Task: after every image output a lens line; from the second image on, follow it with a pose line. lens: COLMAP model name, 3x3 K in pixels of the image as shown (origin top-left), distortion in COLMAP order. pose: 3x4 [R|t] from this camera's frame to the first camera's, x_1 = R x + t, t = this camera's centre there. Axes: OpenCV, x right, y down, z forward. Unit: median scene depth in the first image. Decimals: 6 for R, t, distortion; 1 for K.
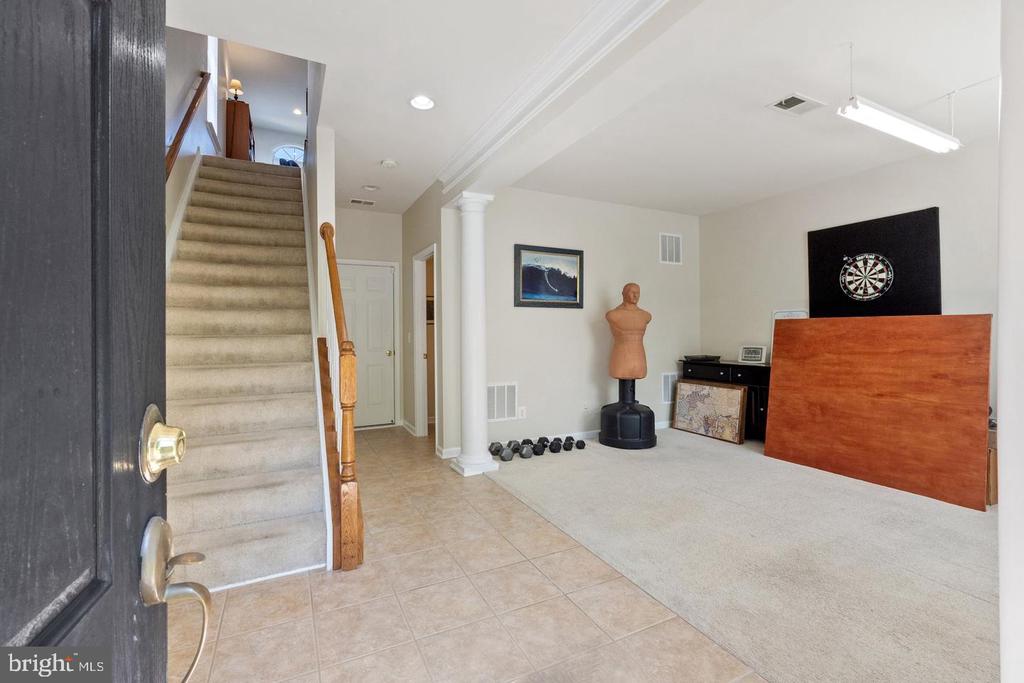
lens RADIAL K [[460.1, 0, 511.9], [0, 460.1, 331.2], [0, 0, 1]] dist [-0.002534, -0.000289]
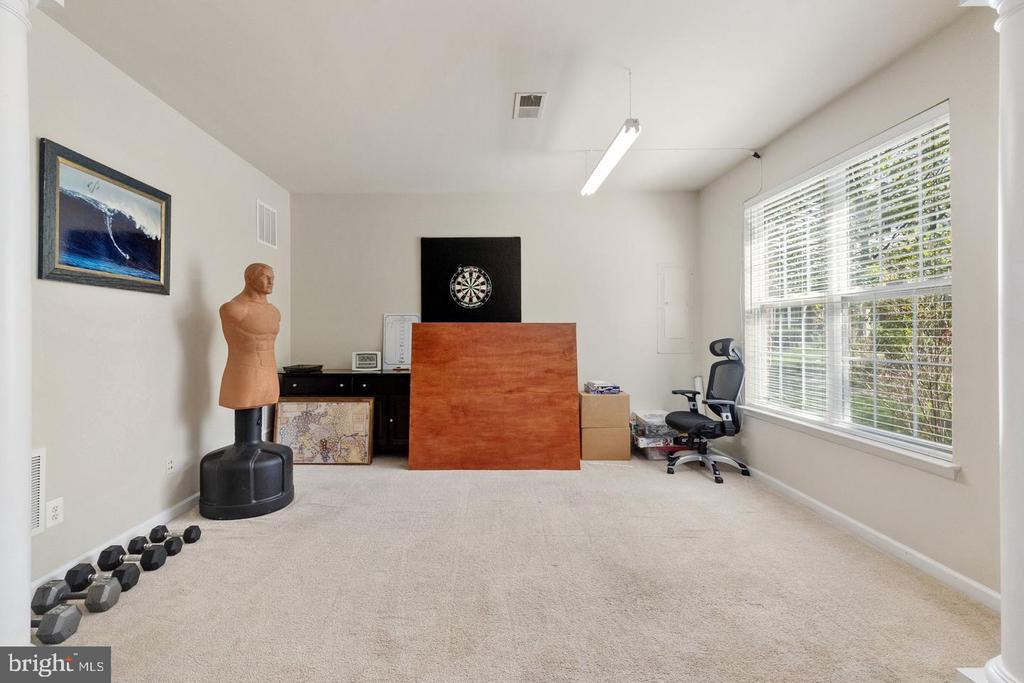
lens RADIAL K [[460.1, 0, 511.9], [0, 460.1, 331.2], [0, 0, 1]] dist [-0.002534, -0.000289]
pose [[0.449836, 0.010325, 0.893051, -0.191797], [-0.001358, 0.999940, -0.010877, 0.001604], [-0.893110, 0.003680, 0.449823, 0.412970]]
